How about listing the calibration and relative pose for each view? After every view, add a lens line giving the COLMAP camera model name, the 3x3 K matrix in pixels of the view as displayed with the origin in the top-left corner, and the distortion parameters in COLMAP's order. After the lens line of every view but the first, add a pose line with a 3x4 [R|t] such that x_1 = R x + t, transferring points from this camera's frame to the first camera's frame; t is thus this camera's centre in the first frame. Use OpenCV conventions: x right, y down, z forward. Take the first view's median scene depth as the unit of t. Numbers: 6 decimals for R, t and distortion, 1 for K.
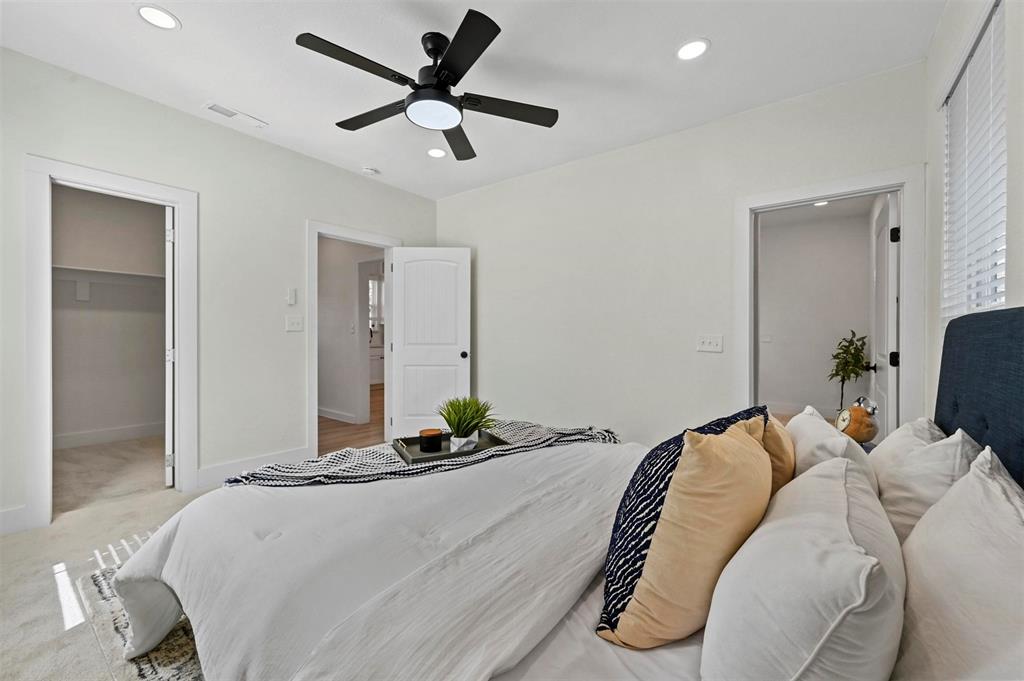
lens RADIAL K [[407.5, 0, 512.6], [0, 407.5, 335.6], [0, 0, 1]] dist [0.002121, 0.000053]
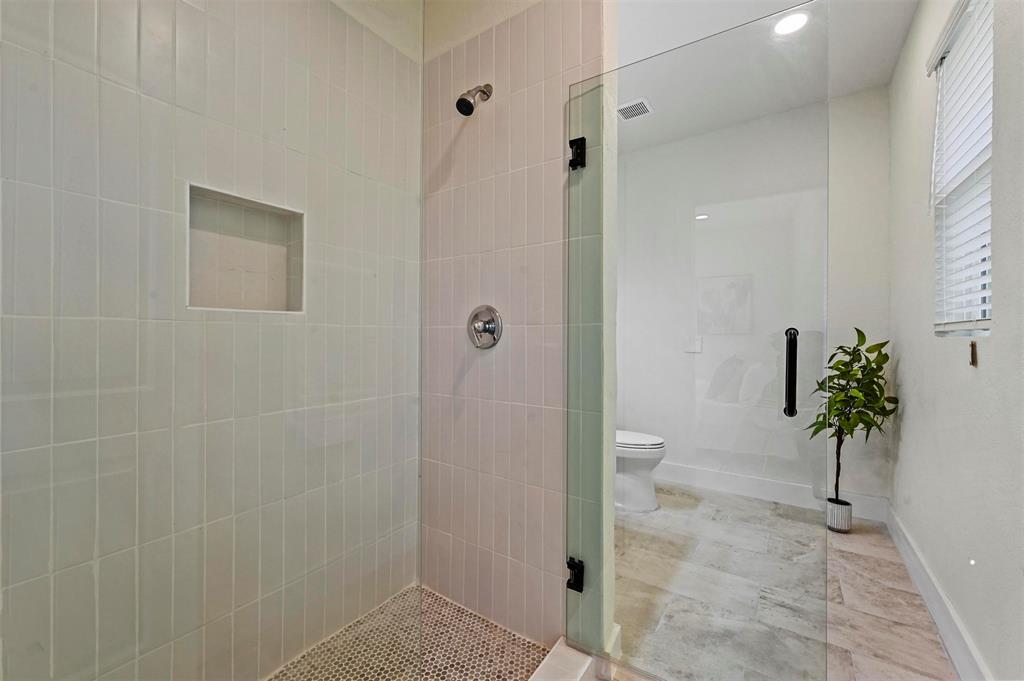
lens RADIAL K [[407.5, 0, 511.3], [0, 407.5, 341.1], [0, 0, 1]] dist [0.002121, 0.000053]
pose [[0.999677, 0.000819, 0.025382, 0.422573], [-0.000399, 0.999863, -0.016537, 0.008955], [-0.025392, 0.016521, 0.999541, 0.541531]]
